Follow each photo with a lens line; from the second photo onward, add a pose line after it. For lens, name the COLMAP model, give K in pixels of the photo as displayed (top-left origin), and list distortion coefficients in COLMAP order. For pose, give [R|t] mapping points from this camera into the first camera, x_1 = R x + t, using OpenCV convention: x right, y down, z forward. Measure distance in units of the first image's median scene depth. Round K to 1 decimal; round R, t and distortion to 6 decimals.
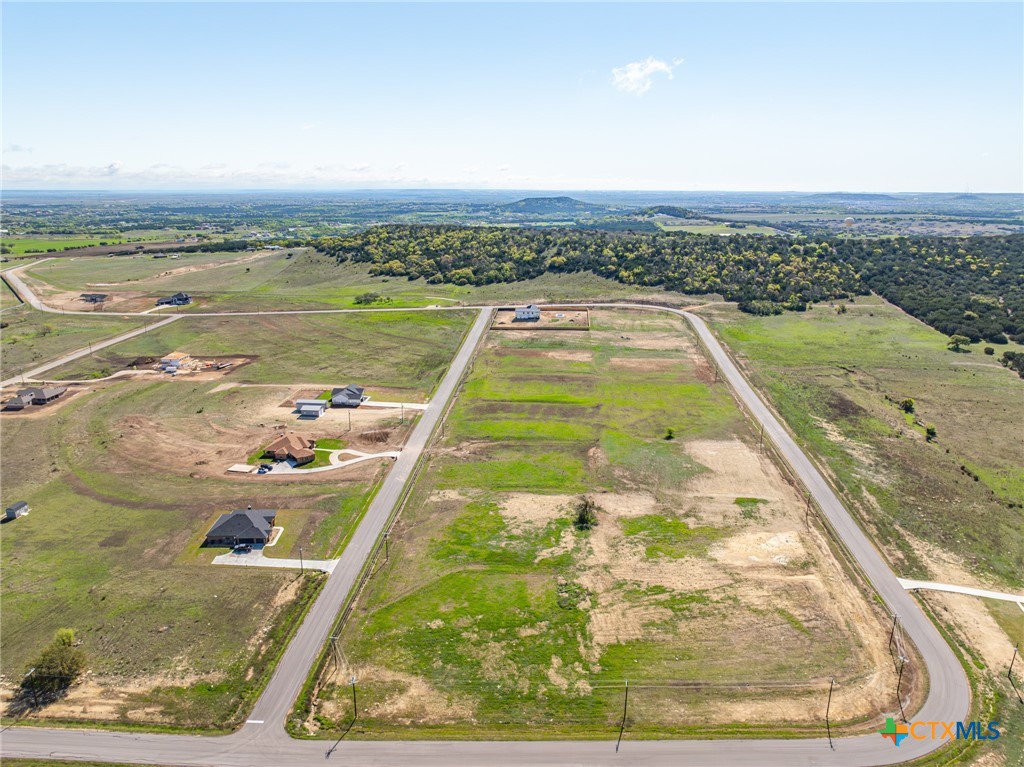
lens RADIAL K [[720.3, 0, 512.0], [0, 720.3, 383.5], [0, 0, 1]] dist [-0.039028, 0.024092]
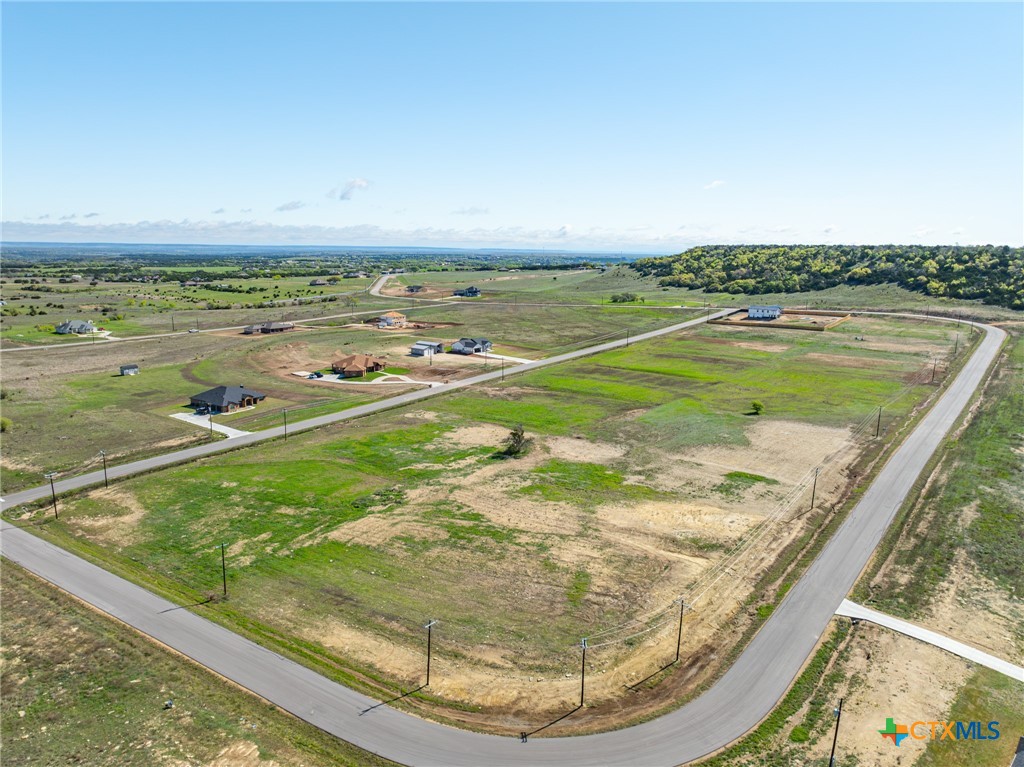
lens RADIAL K [[720.3, 0, 512.0], [0, 720.3, 383.5], [0, 0, 1]] dist [-0.039028, 0.024092]
pose [[0.833997, 0.111480, -0.540391, 0.566776], [-0.158603, 0.986480, -0.041269, 0.159015], [0.528484, 0.120126, 0.840402, 0.343612]]
